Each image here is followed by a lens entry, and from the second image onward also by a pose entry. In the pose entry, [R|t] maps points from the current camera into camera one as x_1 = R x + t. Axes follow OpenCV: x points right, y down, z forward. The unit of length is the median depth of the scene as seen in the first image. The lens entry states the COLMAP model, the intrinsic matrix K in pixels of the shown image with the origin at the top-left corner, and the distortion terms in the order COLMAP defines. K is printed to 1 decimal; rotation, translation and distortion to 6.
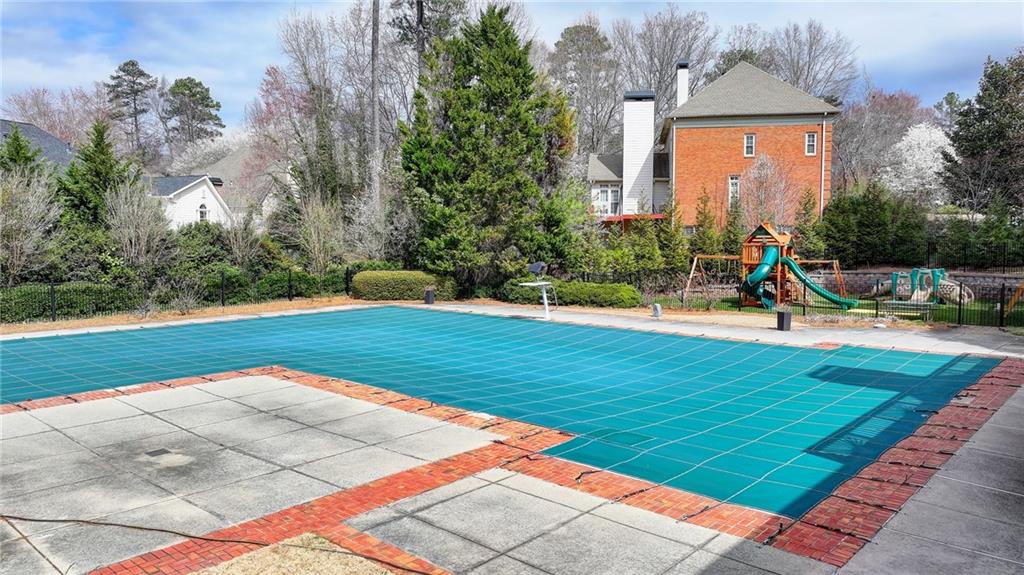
lens RADIAL K [[722.6, 0, 512.0], [0, 722.6, 287.5], [0, 0, 1]] dist [-0.001499, 0.002992]
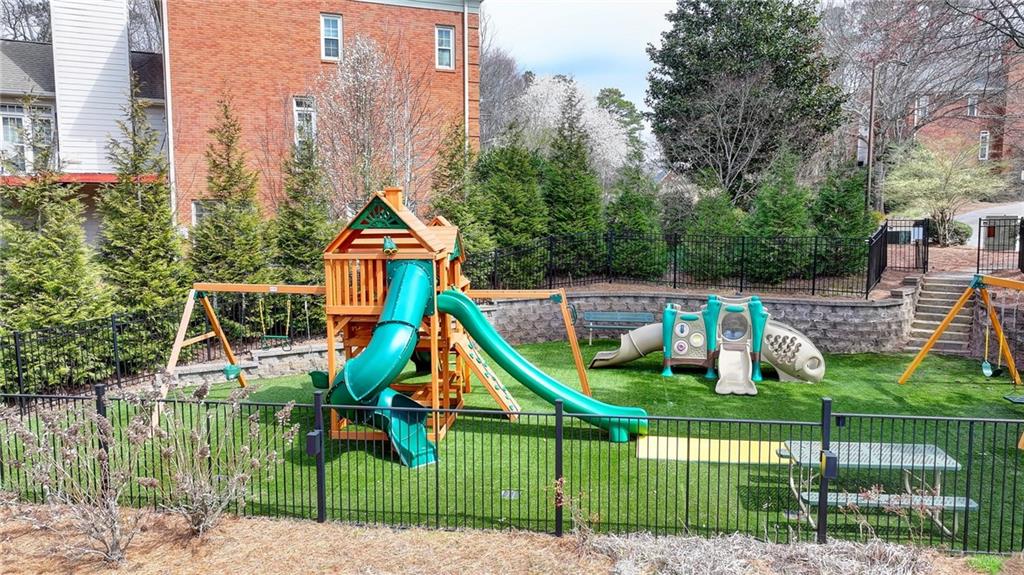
lens RADIAL K [[722.6, 0, 512.0], [0, 722.6, 287.5], [0, 0, 1]] dist [-0.001499, 0.002992]
pose [[0.850961, -0.053491, 0.522497, 0.194267], [0.037845, 0.998459, 0.040583, -0.048640], [-0.523863, -0.014760, 0.851675, 0.596945]]
